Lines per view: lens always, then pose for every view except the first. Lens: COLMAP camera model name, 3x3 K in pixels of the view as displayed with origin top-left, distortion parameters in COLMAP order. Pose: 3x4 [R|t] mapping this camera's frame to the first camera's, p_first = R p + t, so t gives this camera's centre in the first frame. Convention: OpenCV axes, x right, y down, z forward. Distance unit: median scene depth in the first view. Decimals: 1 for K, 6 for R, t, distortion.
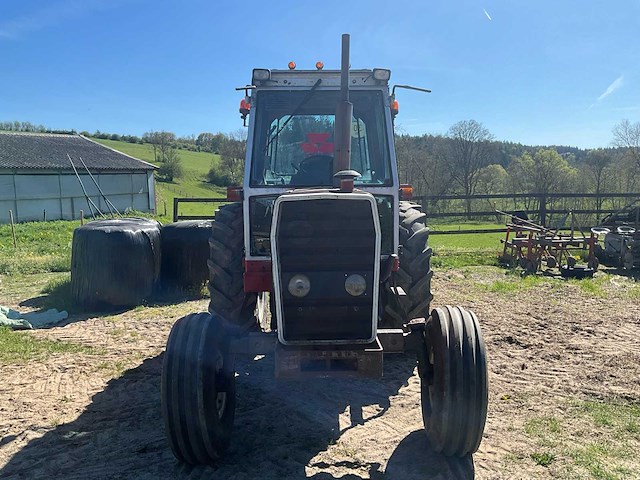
lens RADIAL K [[528.0, 0, 322.9], [0, 528.0, 241.2], [0, 0, 1]] dist [0.029613, -0.005104]
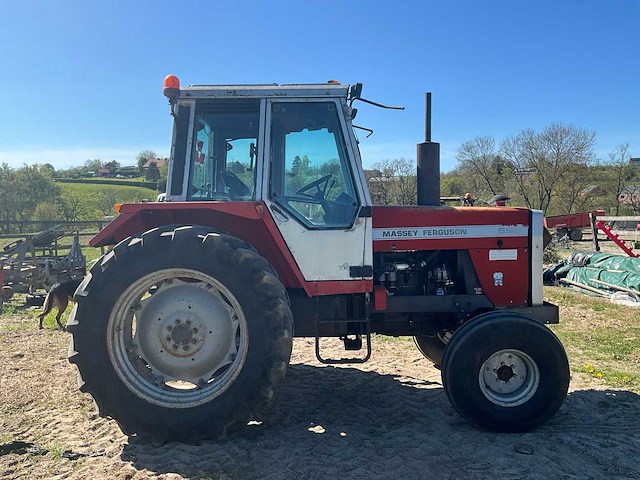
lens RADIAL K [[528.0, 0, 323.0], [0, 528.0, 238.1], [0, 0, 1]] dist [0.029613, -0.005104]
pose [[0.039469, -0.032772, 0.998683, -0.952325], [0.099585, 0.994615, 0.028702, -0.064802], [-0.994246, 0.098321, 0.042520, 0.898524]]
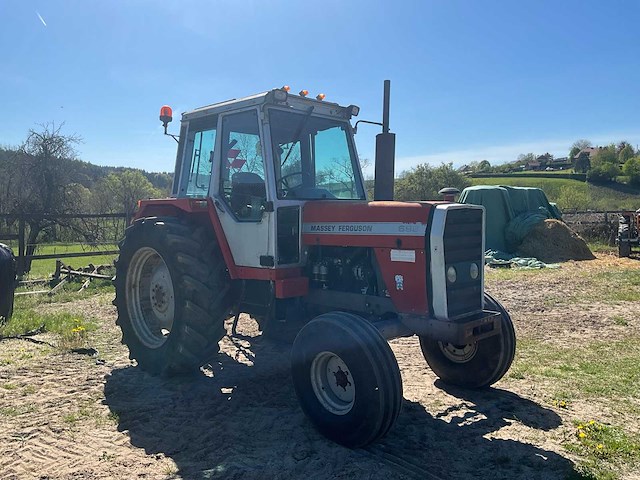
lens RADIAL K [[528.0, 0, 325.4], [0, 528.0, 240.0], [0, 0, 1]] dist [0.029613, -0.005104]
pose [[0.720944, -0.028121, 0.692422, -0.684027], [0.055725, 0.998293, -0.017477, 0.002224], [-0.690749, 0.051185, 0.721281, 0.151597]]
